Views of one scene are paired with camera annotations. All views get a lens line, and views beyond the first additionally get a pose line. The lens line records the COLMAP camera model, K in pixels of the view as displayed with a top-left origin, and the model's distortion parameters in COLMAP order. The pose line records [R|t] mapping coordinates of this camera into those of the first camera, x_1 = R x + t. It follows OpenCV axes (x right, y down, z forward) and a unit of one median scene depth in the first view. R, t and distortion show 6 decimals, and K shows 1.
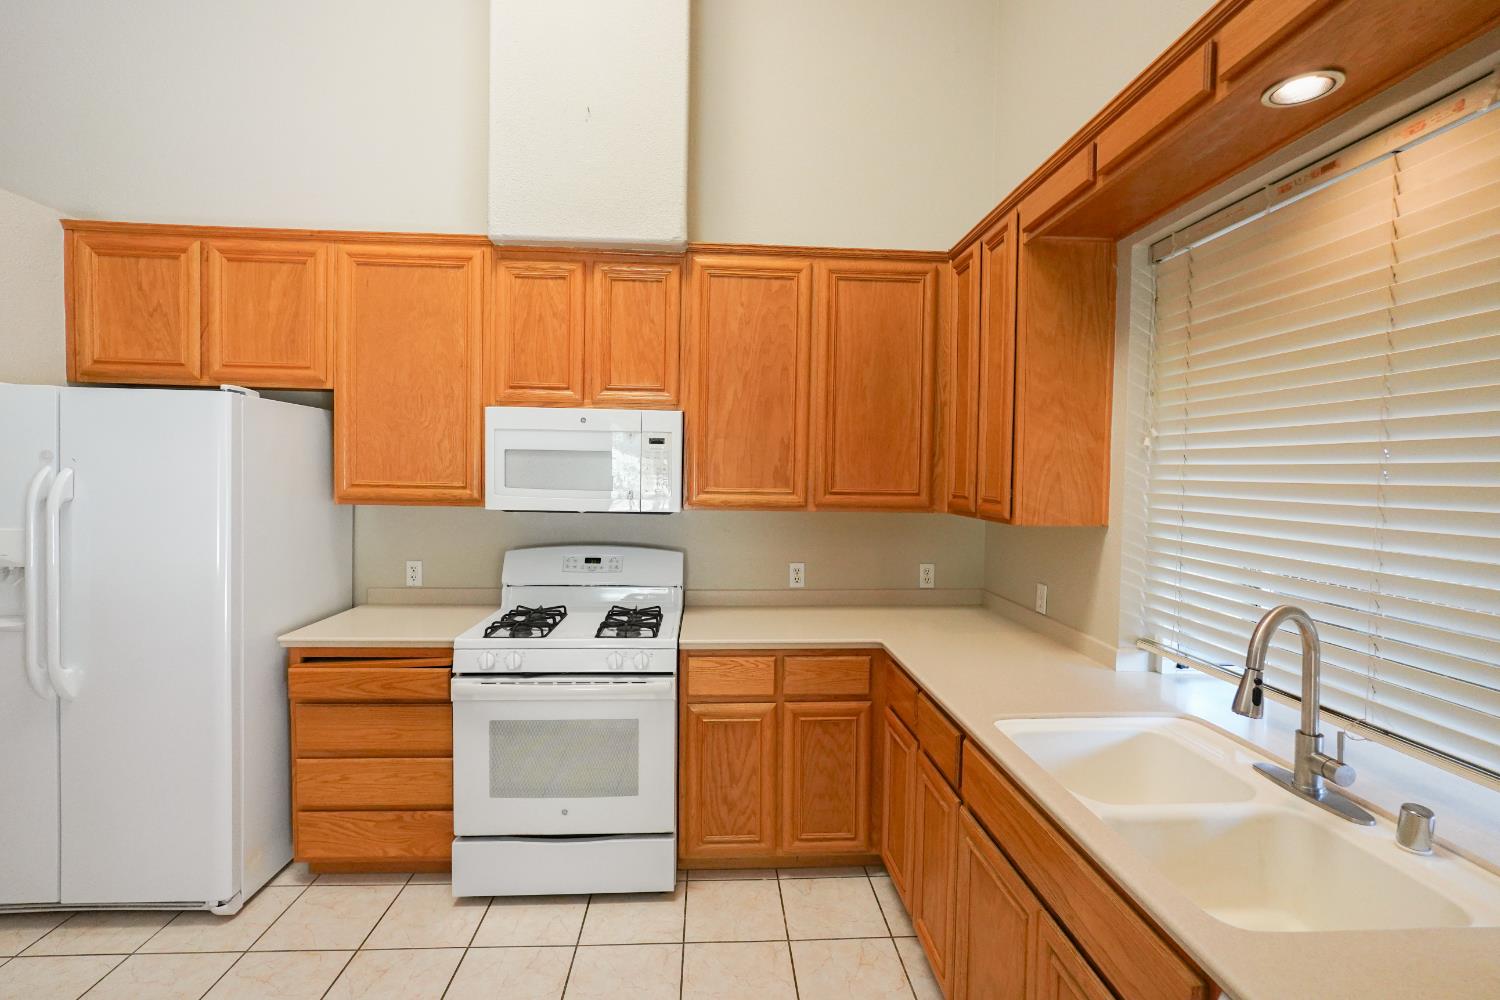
lens RADIAL K [[718.5, 0, 752.2], [0, 718.5, 496.7], [0, 0, 1]] dist [-0.021452, 0.011958]
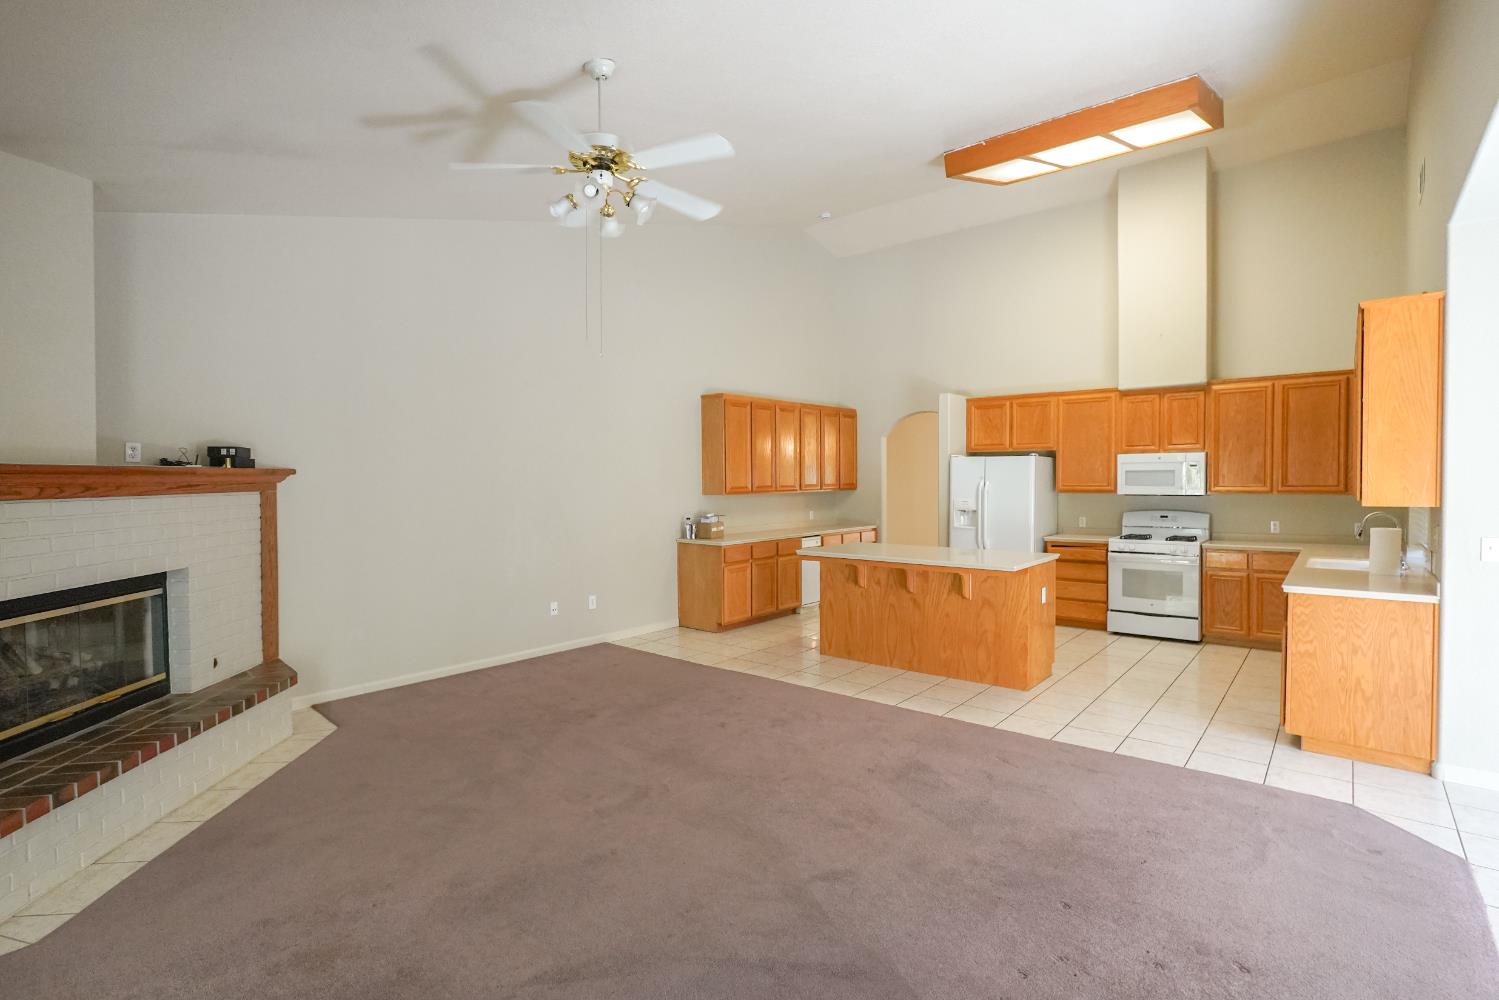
lens RADIAL K [[718.1, 0, 751.7], [0, 718.1, 496.7], [0, 0, 1]] dist [-0.021452, 0.011958]
pose [[0.730616, -0.006418, -0.682758, 0.428480], [-0.008233, 0.999800, -0.018208, 0.085939], [0.682739, 0.018924, 0.730417, -1.803311]]
